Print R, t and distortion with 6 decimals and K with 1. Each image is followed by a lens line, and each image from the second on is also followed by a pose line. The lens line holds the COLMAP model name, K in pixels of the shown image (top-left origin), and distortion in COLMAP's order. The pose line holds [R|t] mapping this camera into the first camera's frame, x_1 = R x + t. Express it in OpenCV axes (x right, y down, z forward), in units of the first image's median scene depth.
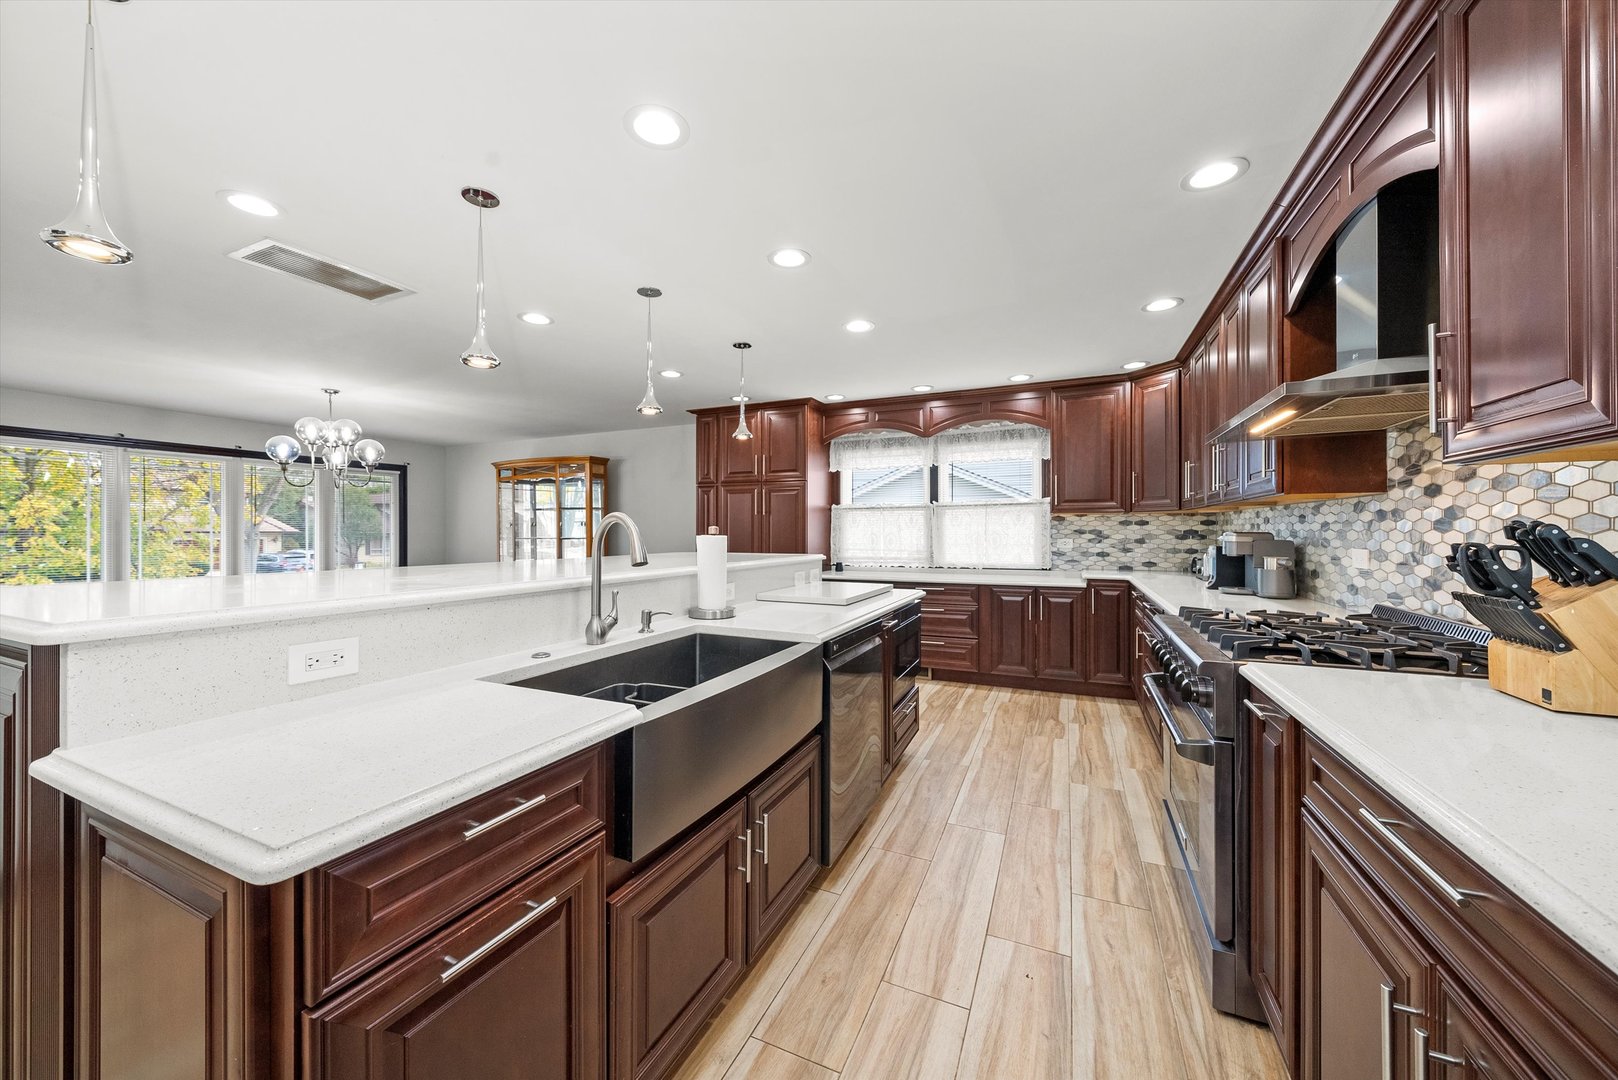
lens RADIAL K [[591.6, 0, 812.0], [0, 591.6, 538.1], [0, 0, 1]] dist [0.003868, -0.001438]
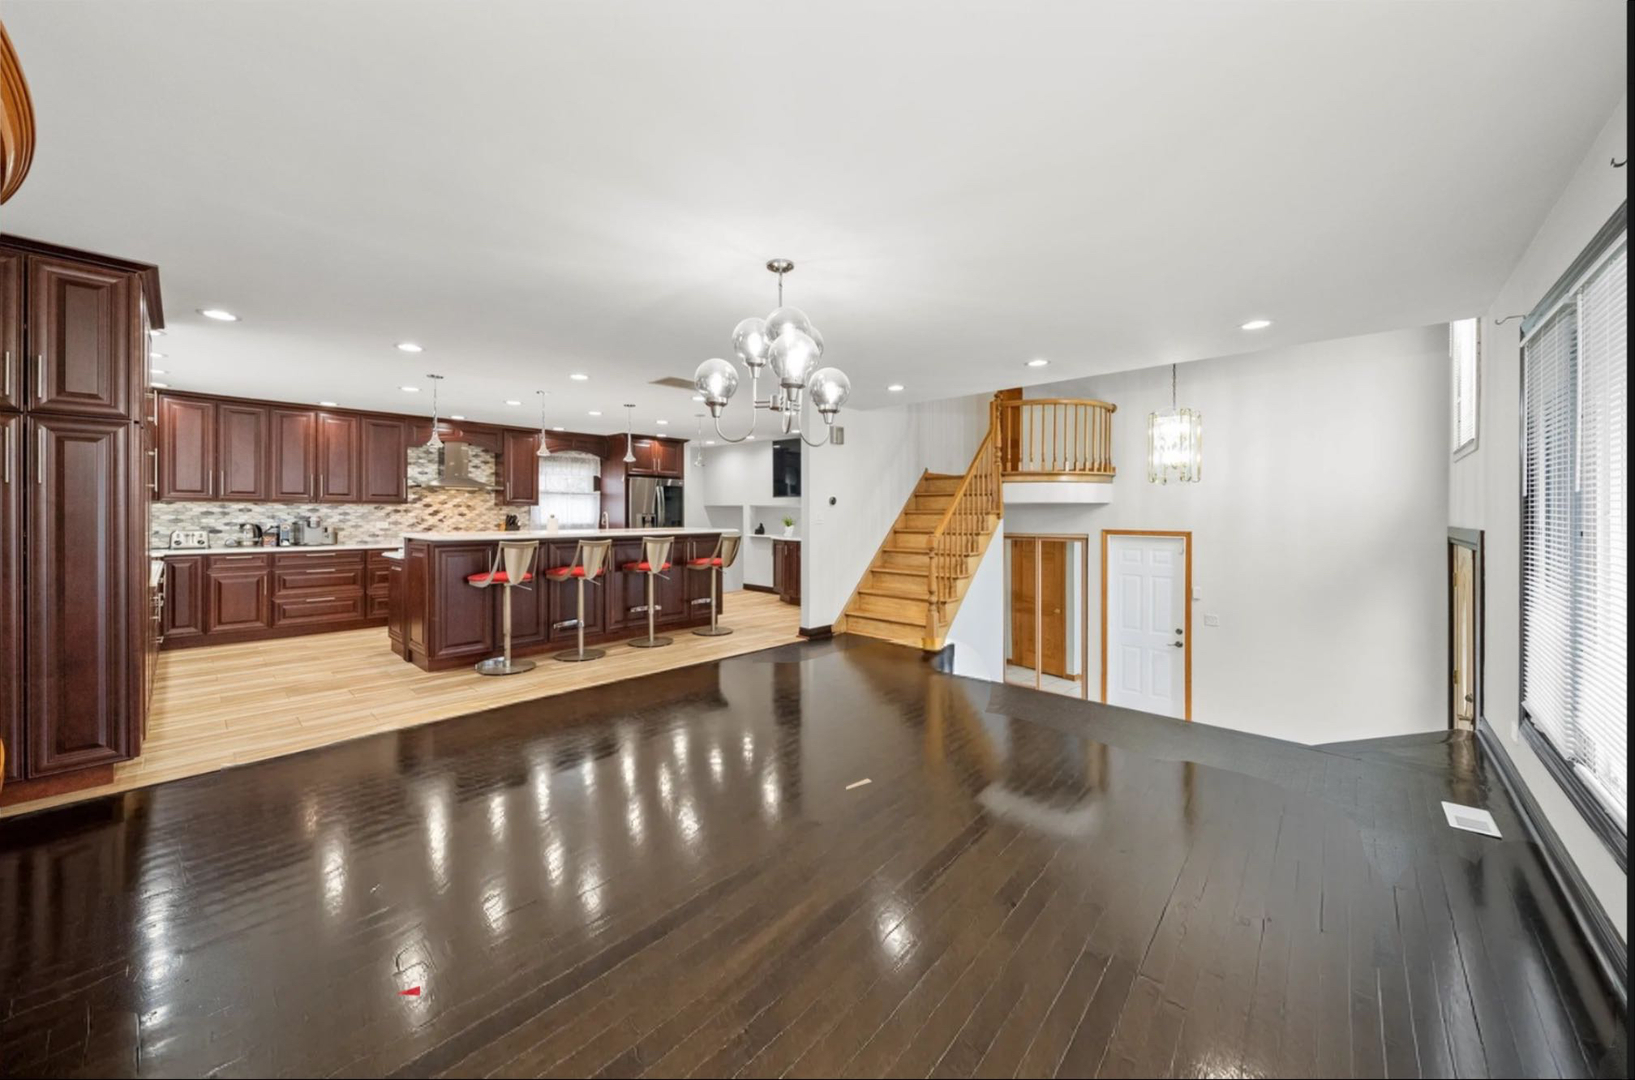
lens RADIAL K [[585.3, 0, 807.0], [0, 585.3, 513.1], [0, 0, 1]] dist [-0.004114, 0.000134]
pose [[-0.944298, -0.002257, 0.329085, -2.337444], [0.000636, 0.999962, 0.008683, -0.055313], [-0.329092, 0.008409, -0.944261, 3.436922]]
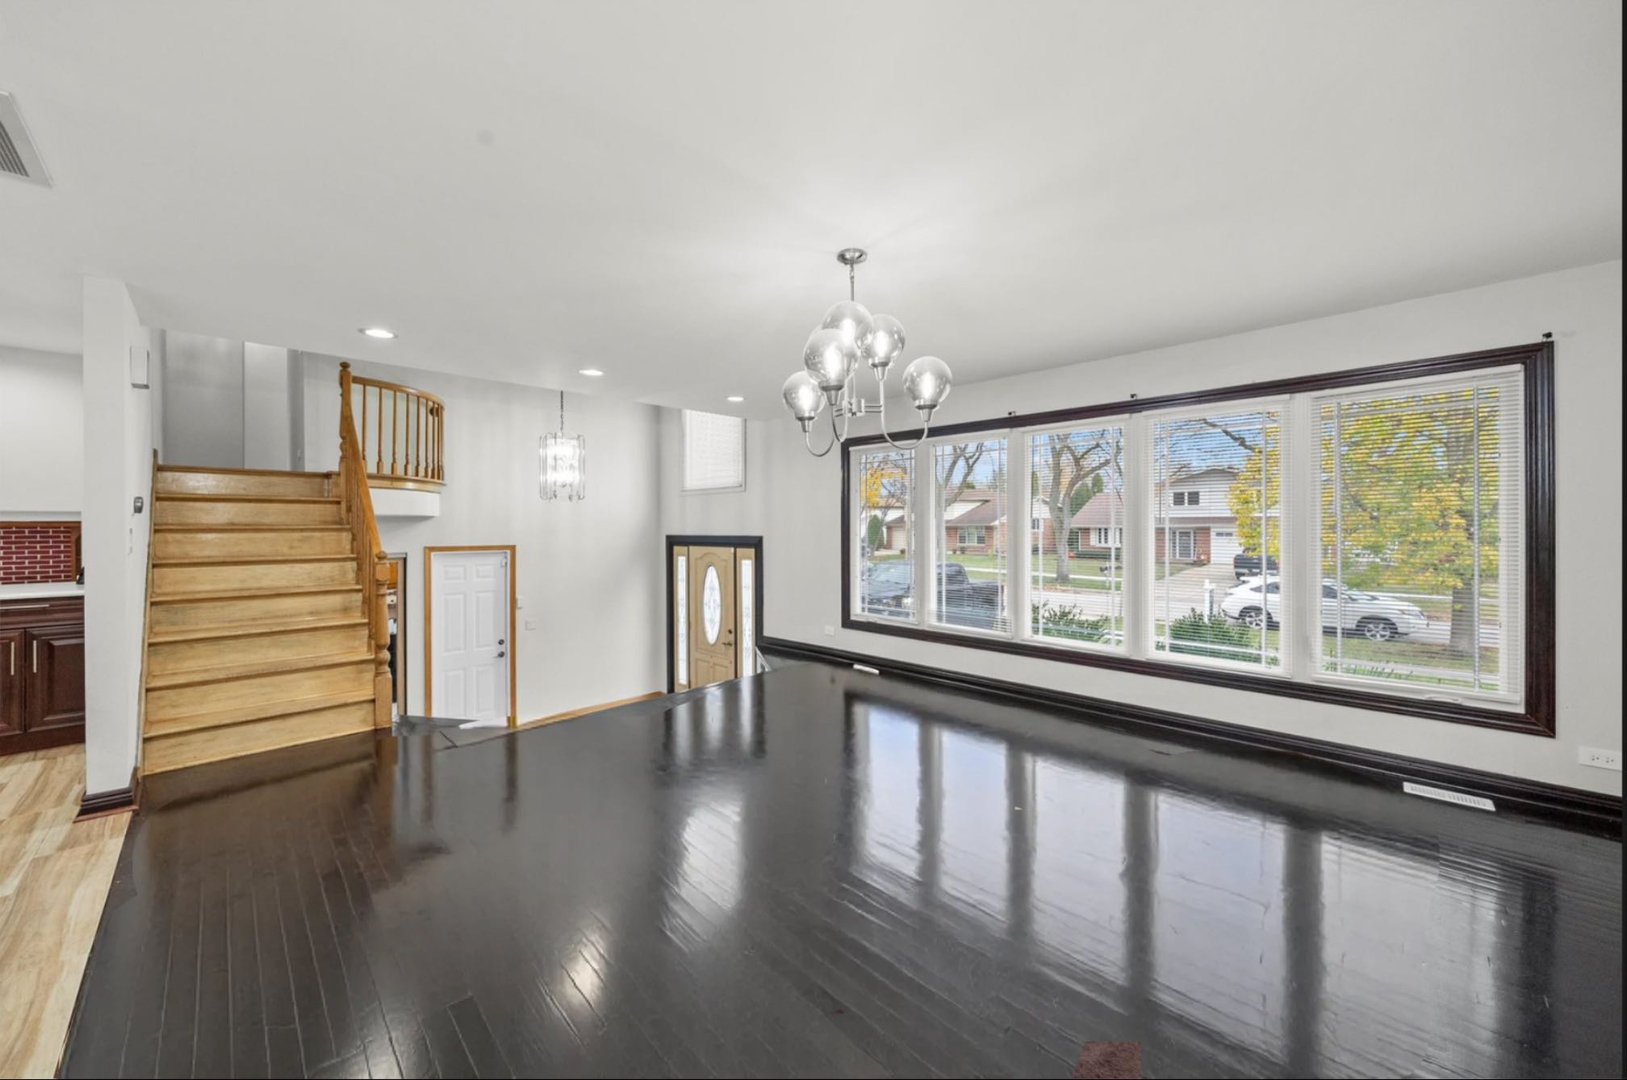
lens RADIAL K [[594.9, 0, 814.8], [0, 594.9, 529.5], [0, 0, 1]] dist [0.003868, -0.001438]
pose [[-0.354699, 0.006722, -0.934956, -0.735270], [-0.004268, 0.999952, 0.008808, -0.050512], [0.934971, 0.007115, -0.354653, 2.615938]]
